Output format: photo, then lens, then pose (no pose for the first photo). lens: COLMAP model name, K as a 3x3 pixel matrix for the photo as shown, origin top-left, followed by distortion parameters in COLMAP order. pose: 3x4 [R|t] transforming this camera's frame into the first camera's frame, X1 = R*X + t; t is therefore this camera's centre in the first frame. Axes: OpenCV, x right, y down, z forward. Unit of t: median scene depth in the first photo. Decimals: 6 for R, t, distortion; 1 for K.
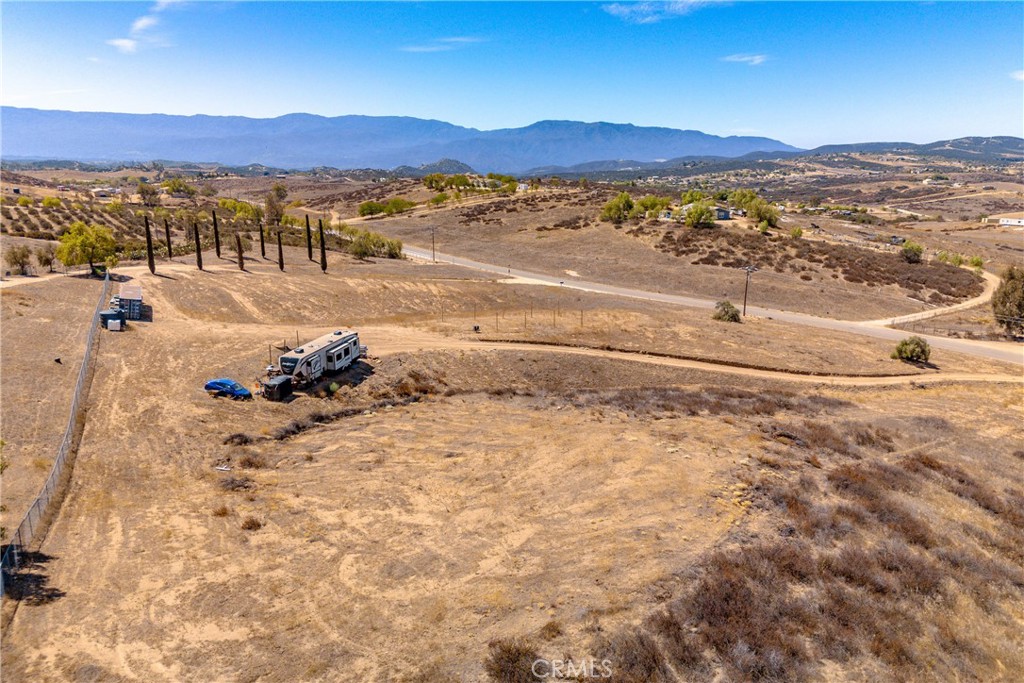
lens RADIAL K [[750.6, 0, 514.0], [0, 750.6, 340.1], [0, 0, 1]] dist [0.095349, -0.113677]
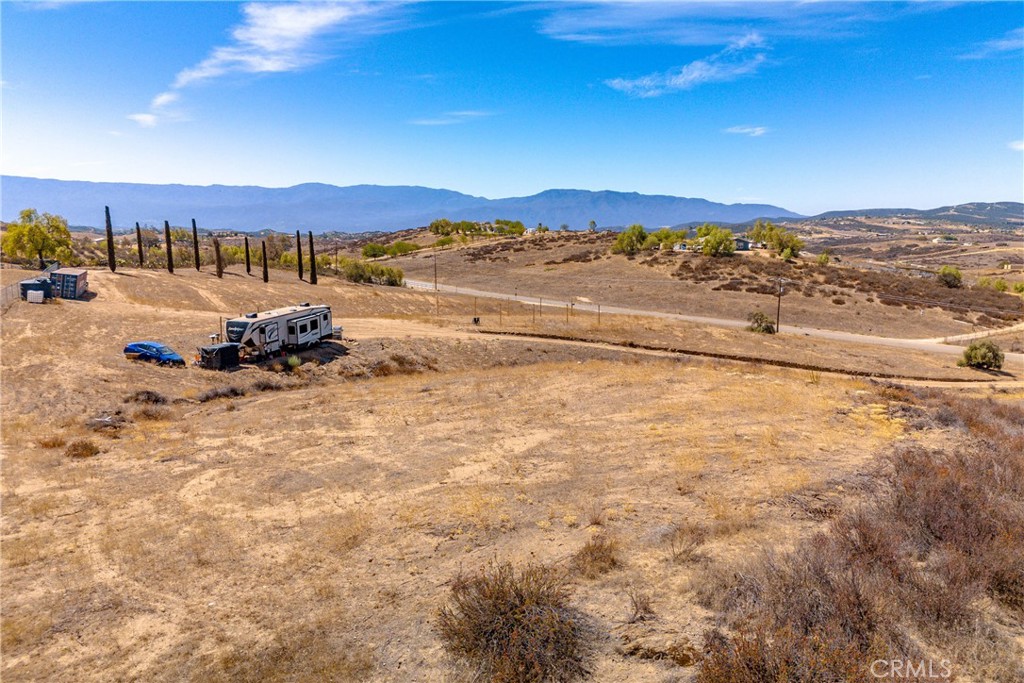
lens RADIAL K [[750.6, 0, 514.0], [0, 750.6, 340.1], [0, 0, 1]] dist [0.095349, -0.113677]
pose [[0.999945, -0.000985, -0.010482, 0.001256], [0.000078, 0.996284, -0.086125, 0.060961], [0.010528, 0.086120, 0.996229, 0.114621]]
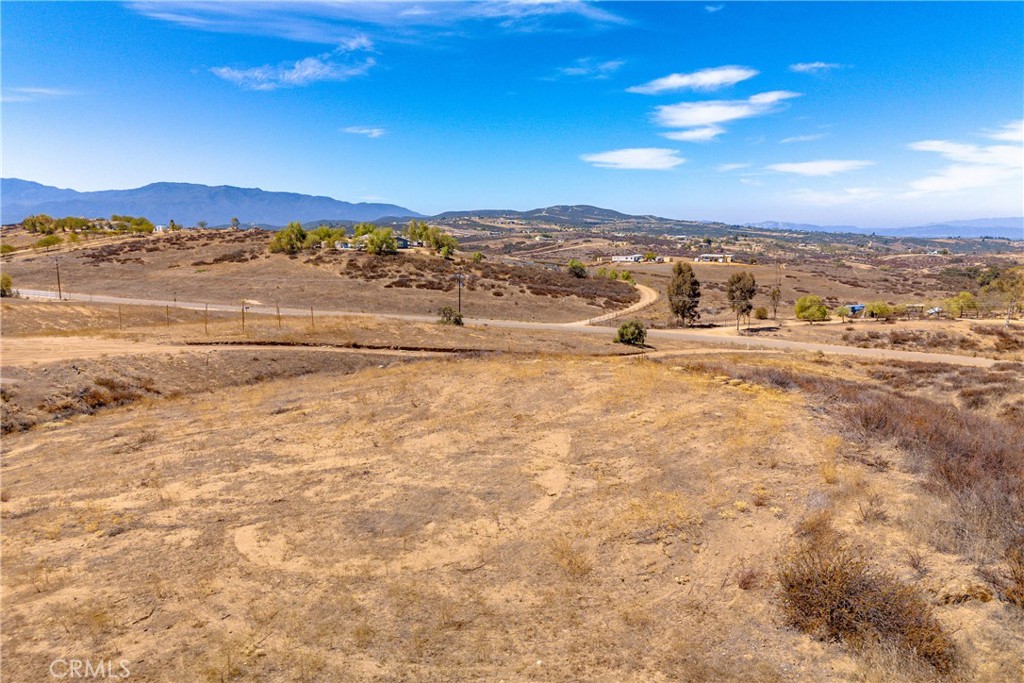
lens RADIAL K [[750.6, 0, 514.0], [0, 750.6, 340.1], [0, 0, 1]] dist [0.095349, -0.113677]
pose [[0.892982, -0.072778, 0.444169, -0.067448], [0.109446, 0.992332, -0.057441, 0.055690], [-0.436582, 0.099907, 0.894100, 0.133798]]
